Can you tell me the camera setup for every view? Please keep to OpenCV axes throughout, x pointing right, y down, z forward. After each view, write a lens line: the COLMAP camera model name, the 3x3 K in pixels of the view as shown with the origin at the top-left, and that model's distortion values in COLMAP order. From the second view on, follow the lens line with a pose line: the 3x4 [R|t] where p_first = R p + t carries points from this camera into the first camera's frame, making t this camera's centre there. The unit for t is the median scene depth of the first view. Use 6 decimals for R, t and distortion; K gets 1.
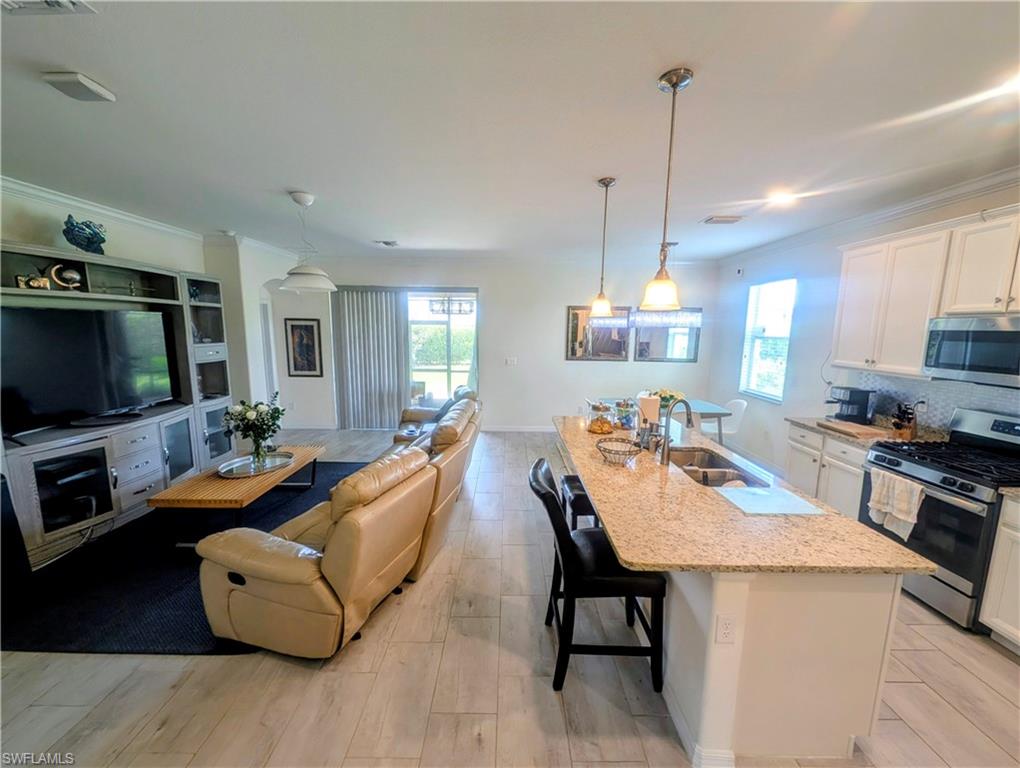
lens RADIAL K [[395.1, 0, 508.3], [0, 395.1, 385.7], [0, 0, 1]] dist [-0.000892, -0.000436]
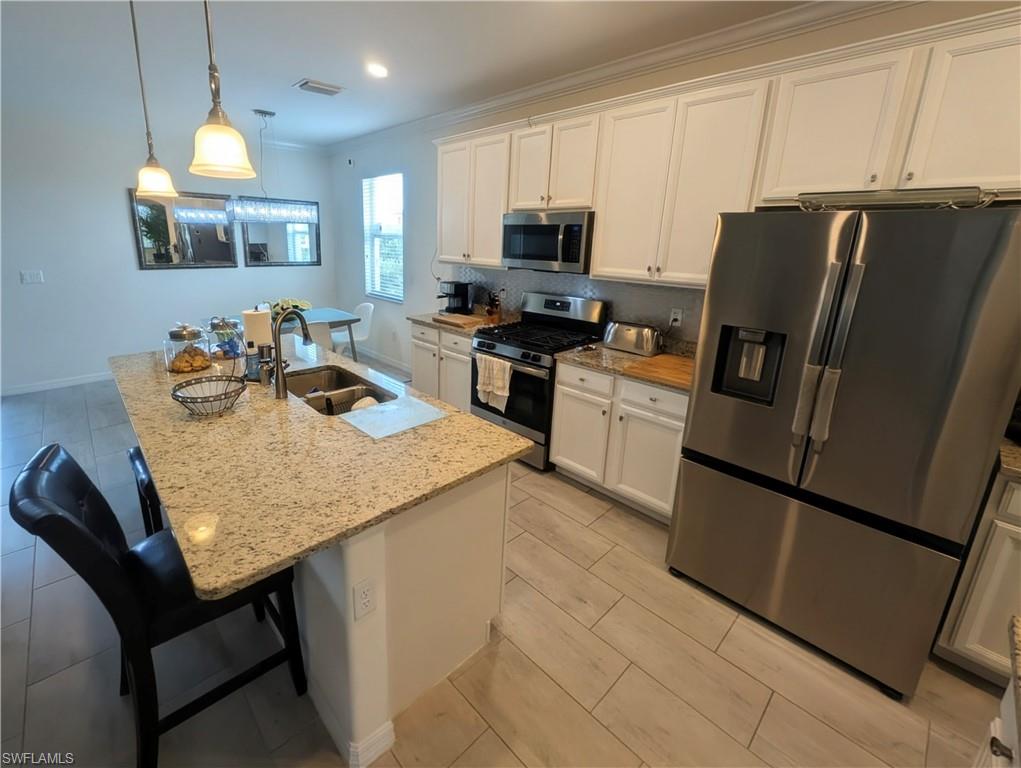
lens RADIAL K [[439.8, 0, 452.3], [0, 439.8, 342.2], [0, 0, 1]] dist [0.000359, -0.000023]
pose [[0.753357, -0.155605, 0.638937, 0.104361], [0.088017, 0.986719, 0.136524, 0.005641], [-0.651695, -0.046614, 0.757048, 0.129368]]
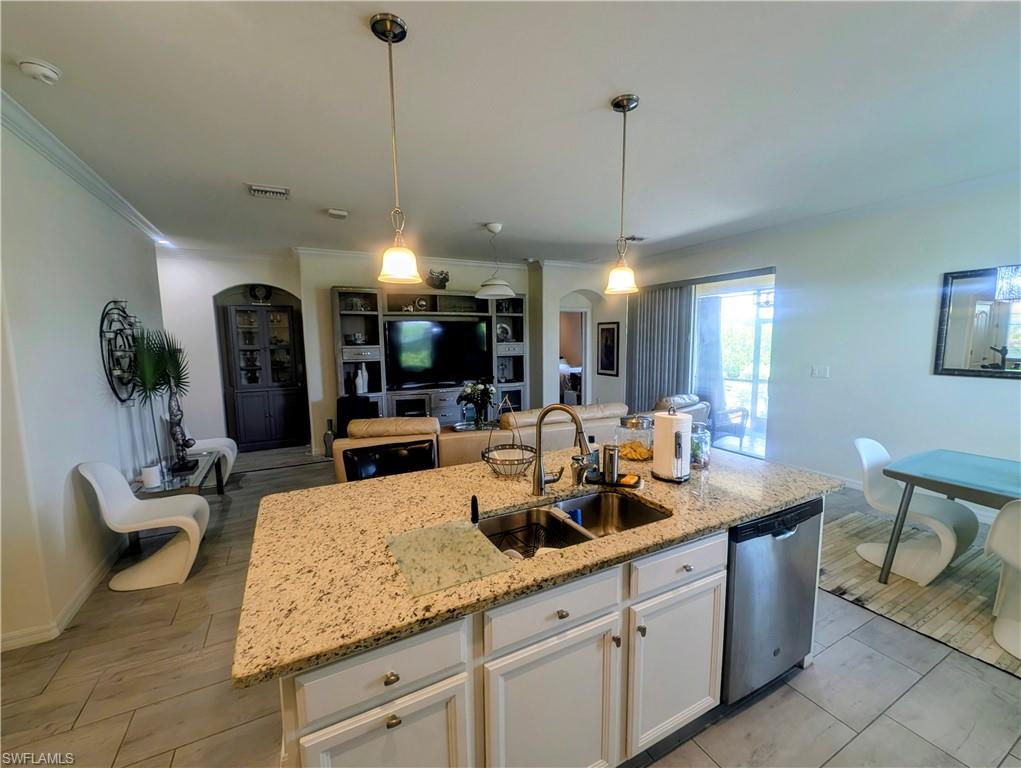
lens RADIAL K [[418.3, 0, 511.7], [0, 418.3, 386.2], [0, 0, 1]] dist [-0.000577, -0.000205]
pose [[0.466997, 0.083111, -0.880344, 0.874218], [-0.110278, 0.993275, 0.035273, -0.011087], [0.877355, 0.080611, 0.473022, 0.510484]]
